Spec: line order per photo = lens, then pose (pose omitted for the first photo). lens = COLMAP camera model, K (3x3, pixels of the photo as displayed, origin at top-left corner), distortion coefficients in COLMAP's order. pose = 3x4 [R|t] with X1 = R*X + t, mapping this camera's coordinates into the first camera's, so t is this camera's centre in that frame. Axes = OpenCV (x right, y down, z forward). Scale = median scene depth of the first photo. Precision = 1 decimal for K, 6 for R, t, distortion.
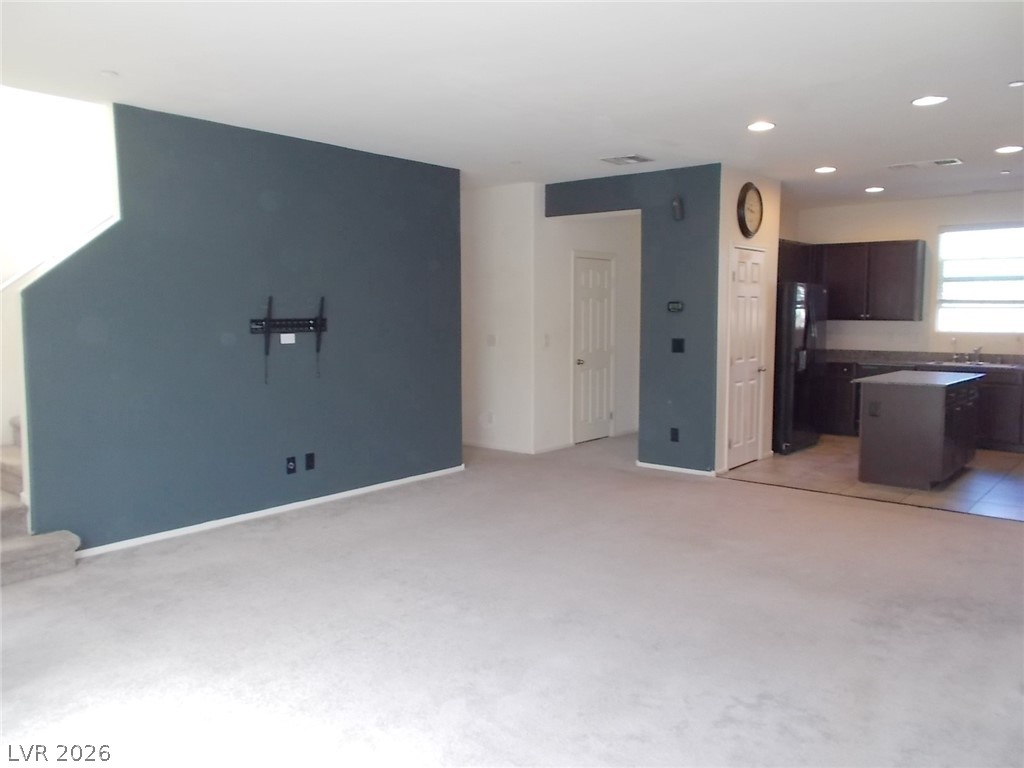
lens RADIAL K [[793.4, 0, 512.0], [0, 793.4, 384.0], [0, 0, 1]] dist [0.008692, 0.007995]
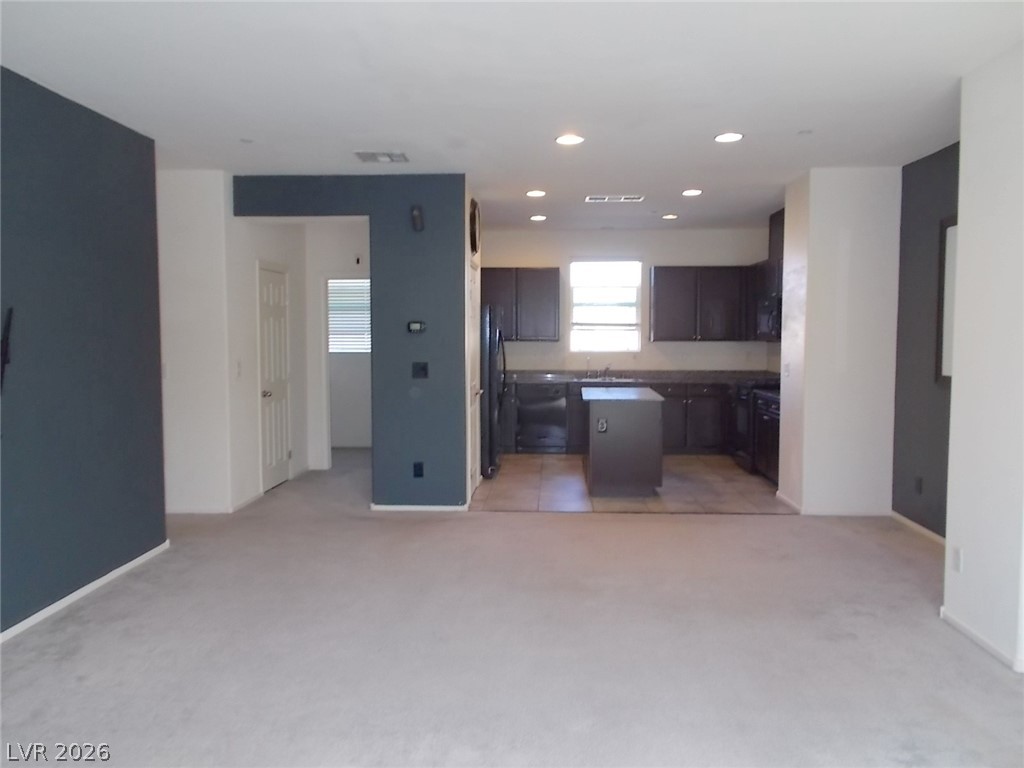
lens RADIAL K [[793.4, 0, 512.0], [0, 793.4, 384.0], [0, 0, 1]] dist [0.008692, 0.007995]
pose [[0.800371, -0.038877, 0.598243, -0.210727], [0.056127, 0.998371, -0.010210, -0.015497], [-0.596872, 0.041749, 0.801250, 0.185423]]
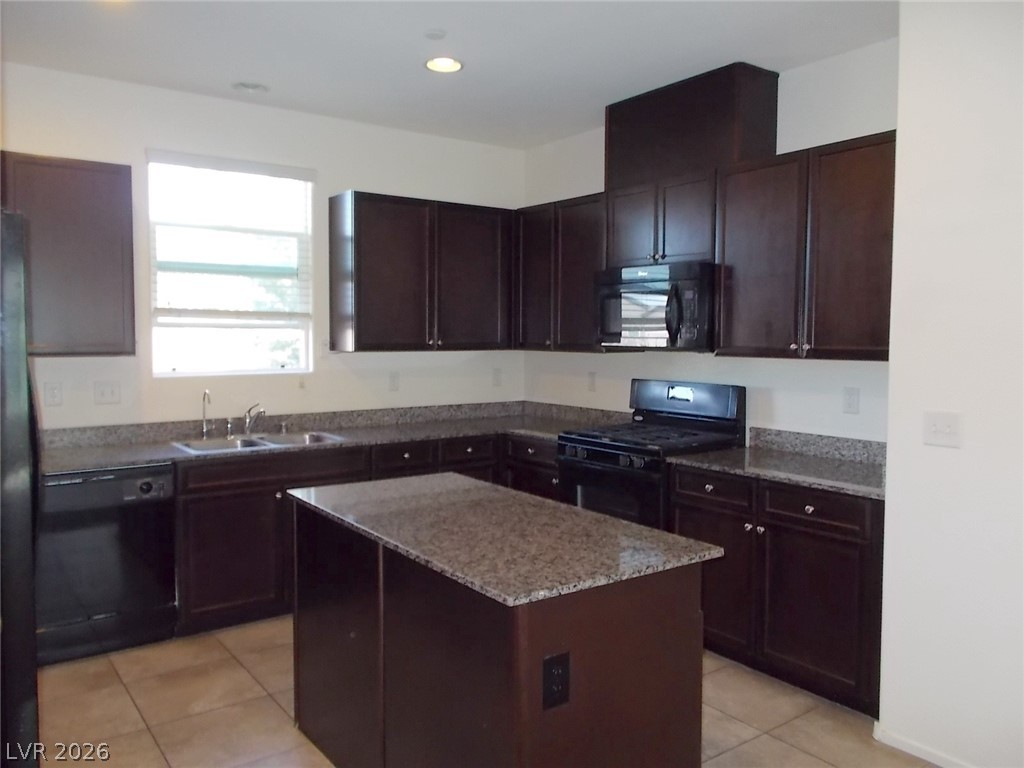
lens RADIAL K [[793.4, 0, 512.0], [0, 793.4, 384.0], [0, 0, 1]] dist [0.008692, 0.007995]
pose [[0.253988, -0.060439, 0.965317, 0.150297], [0.087695, 0.995374, 0.039247, -0.067153], [-0.963224, 0.074686, 0.258113, 0.743919]]
